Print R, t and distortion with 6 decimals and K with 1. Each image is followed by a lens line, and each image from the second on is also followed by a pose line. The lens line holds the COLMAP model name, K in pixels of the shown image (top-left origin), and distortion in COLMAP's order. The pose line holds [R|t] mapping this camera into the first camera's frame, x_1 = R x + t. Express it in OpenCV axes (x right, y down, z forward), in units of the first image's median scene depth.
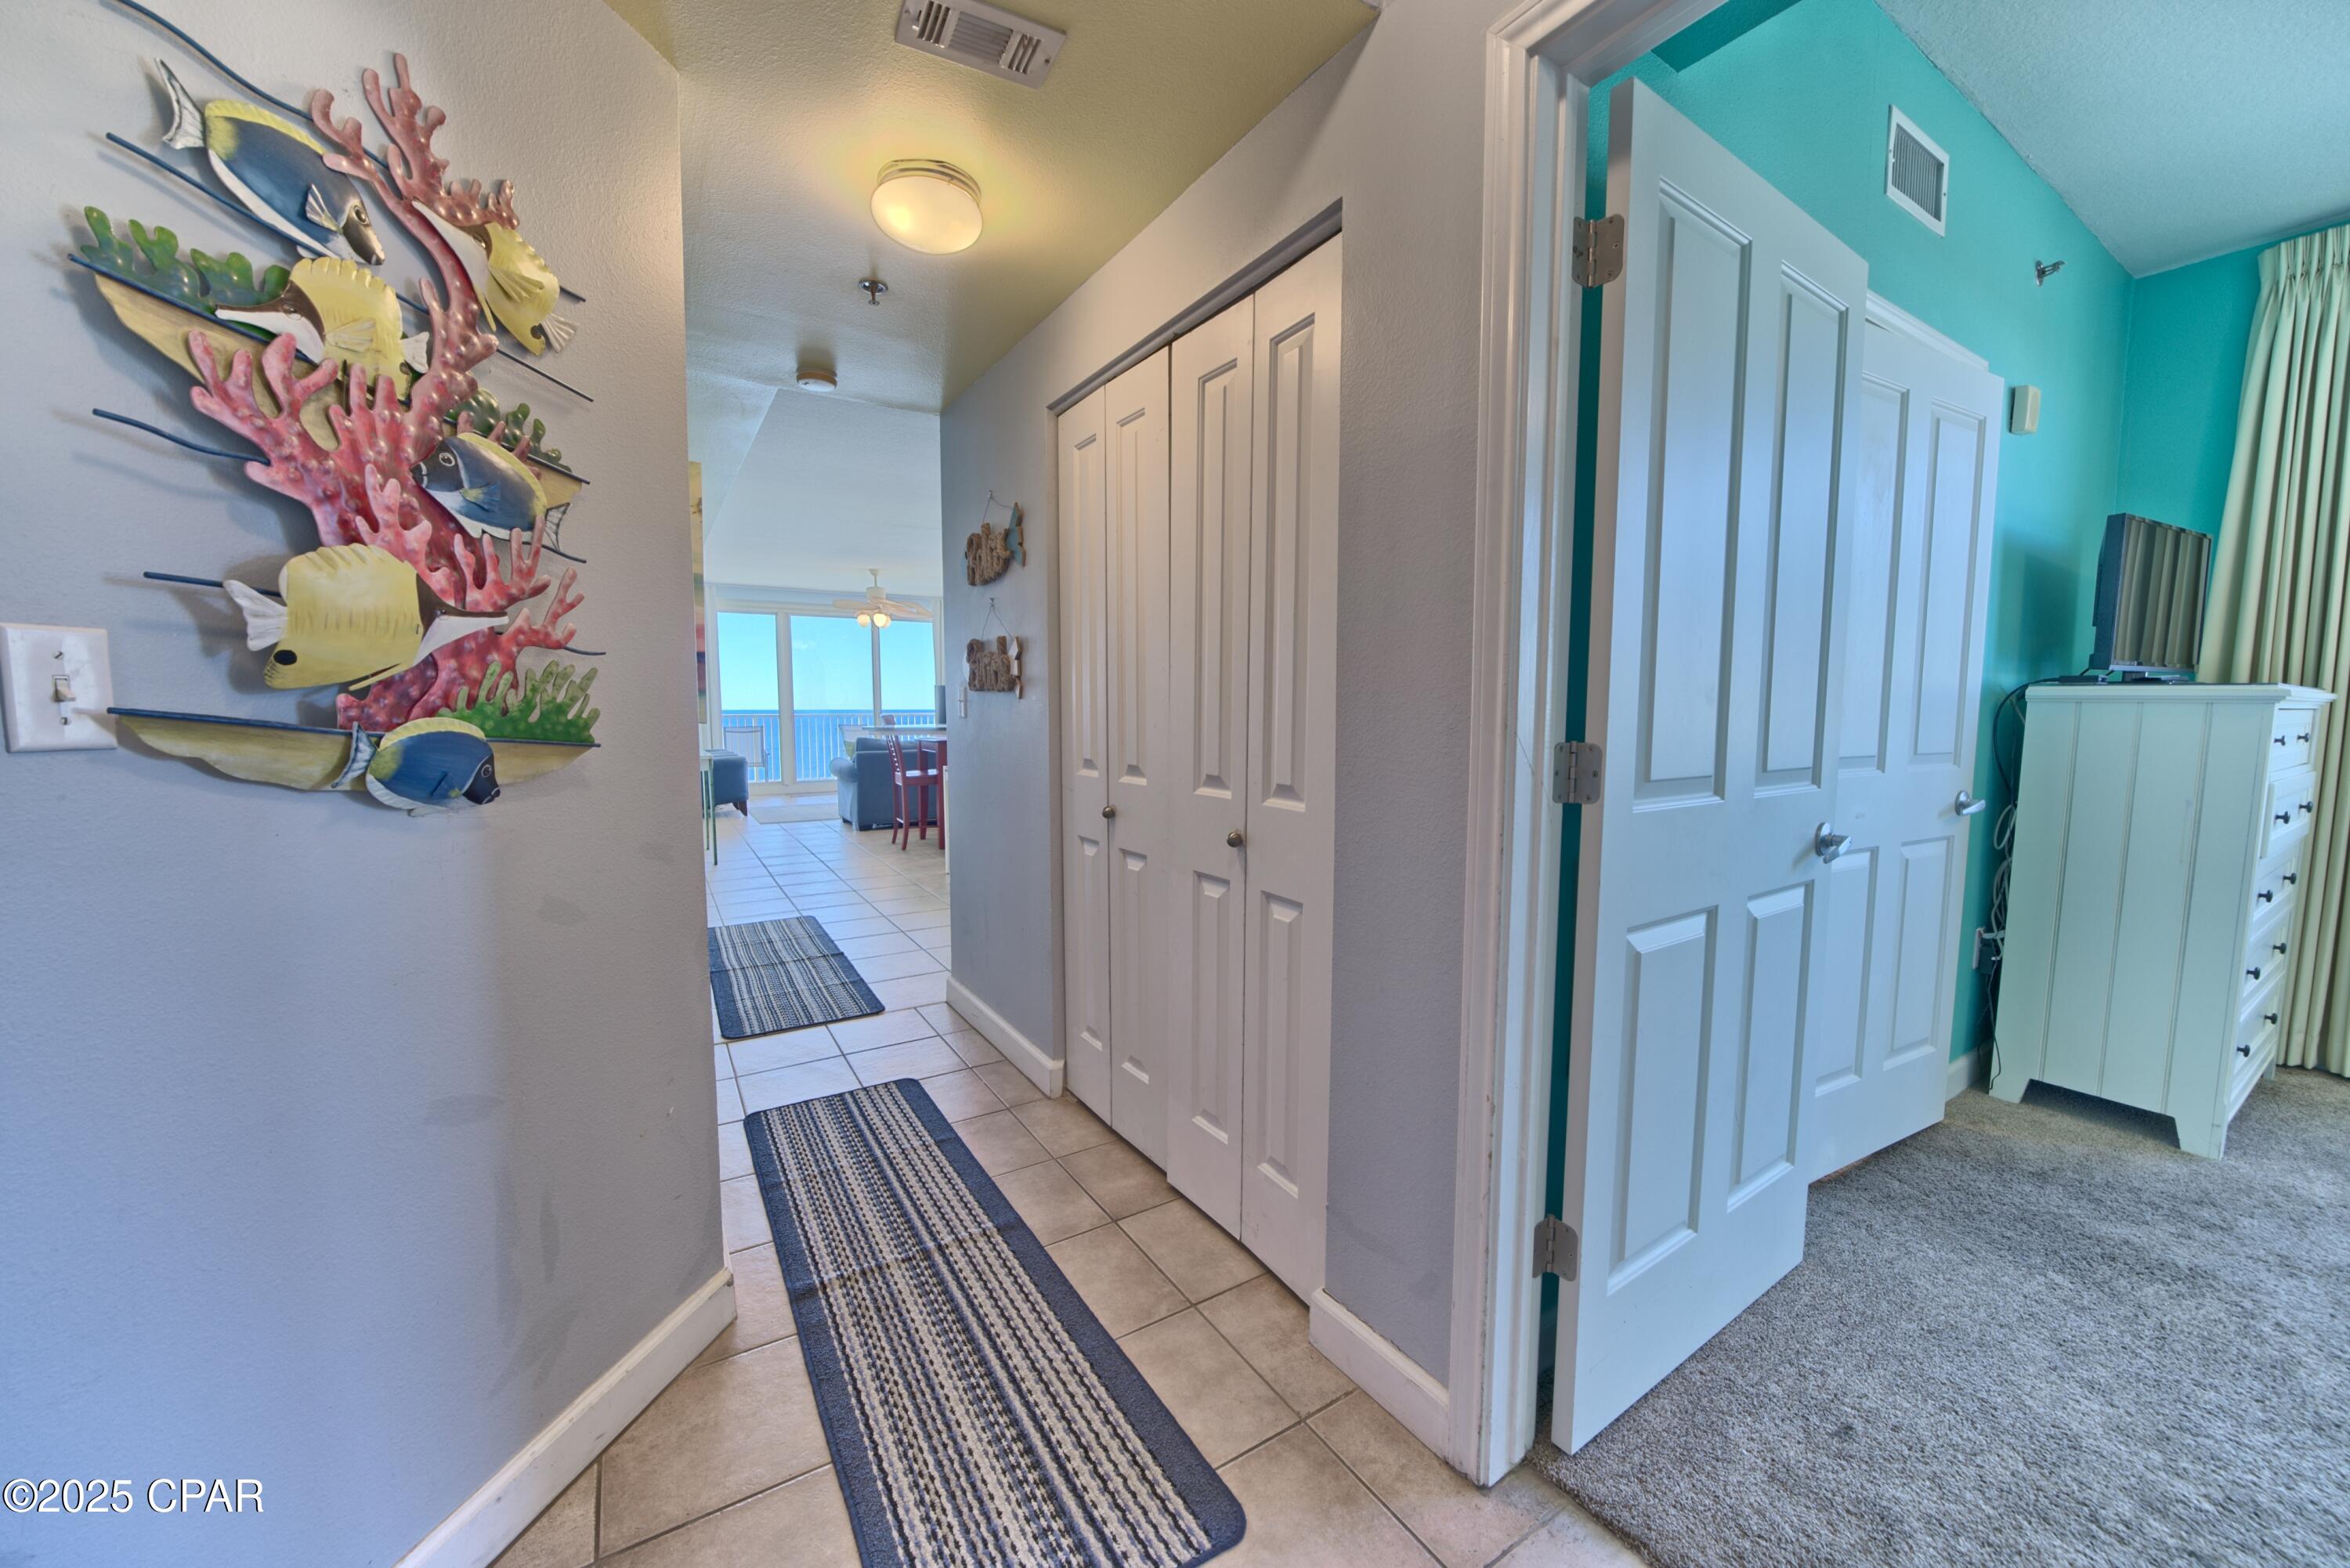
lens RADIAL K [[885.7, 0, 1172.3], [0, 885.7, 774.6], [0, 0, 1]] dist [-0.000999, 0.000099]
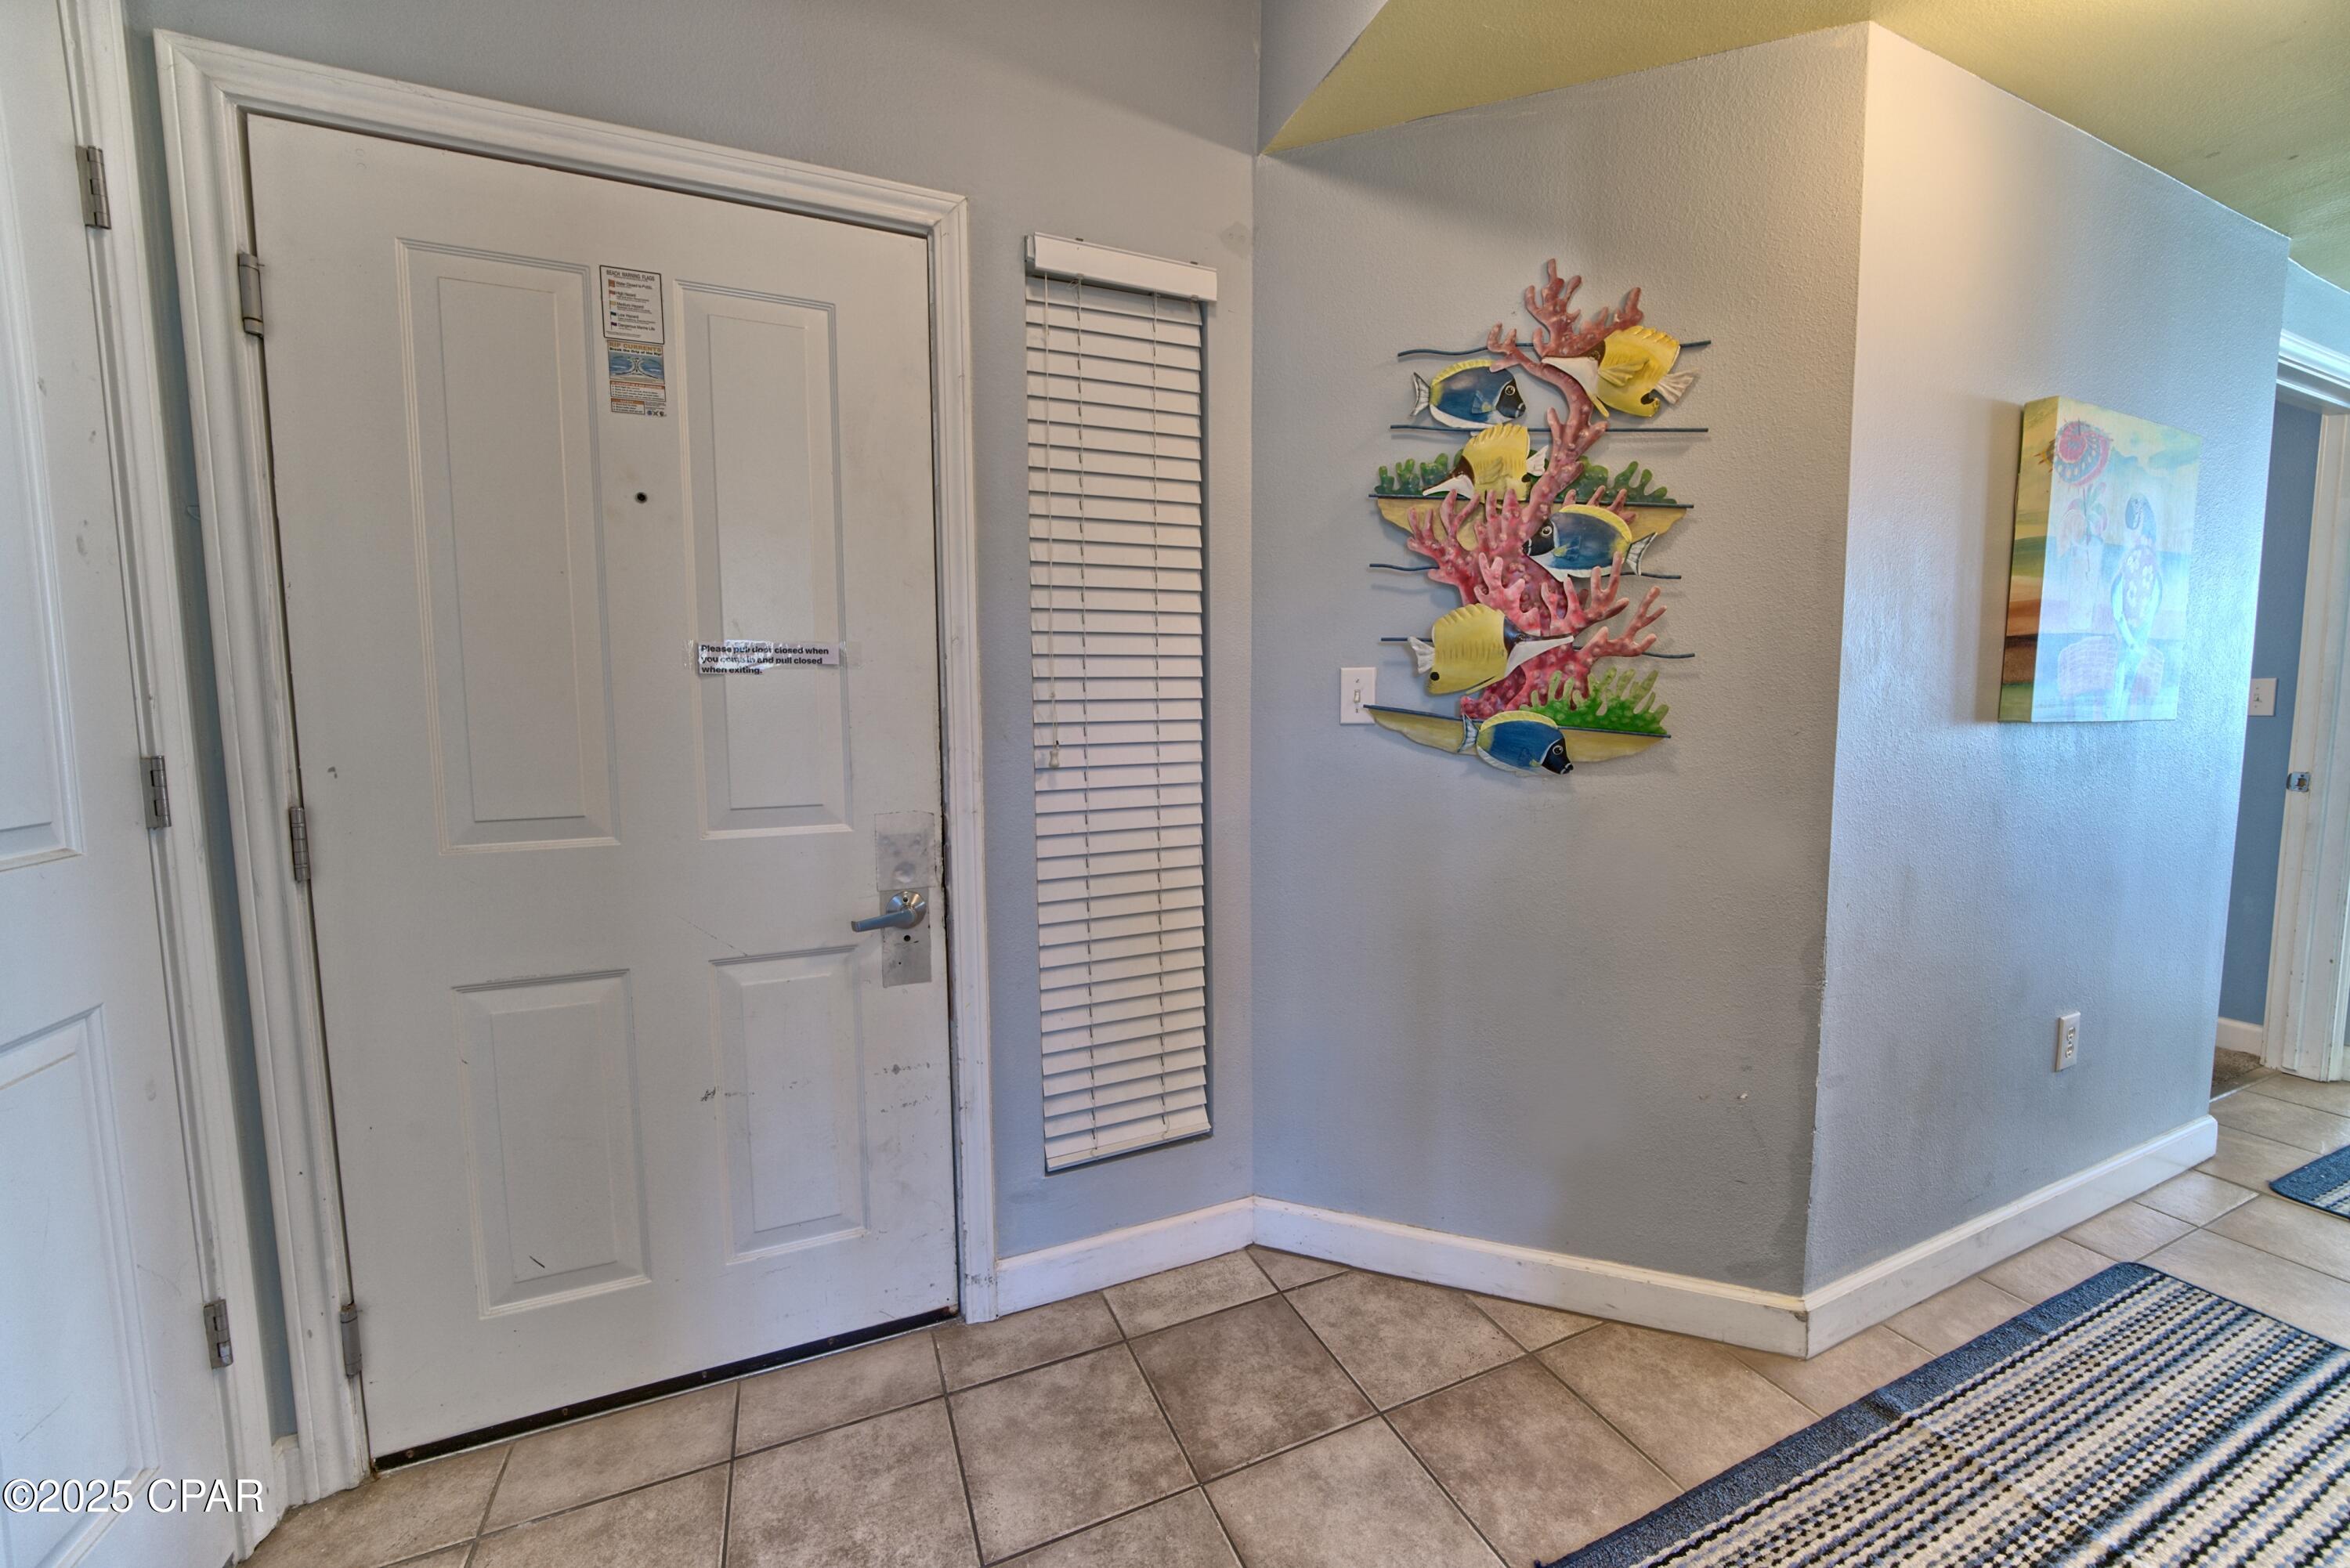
lens RADIAL K [[885.7, 0, 1172.3], [0, 885.7, 774.6], [0, 0, 1]] dist [-0.000999, 0.000099]
pose [[-0.161724, 0.082058, -0.983418, 0.680795], [-0.070368, 0.993041, 0.094433, -0.053951], [0.984324, 0.084474, -0.154824, 0.621162]]
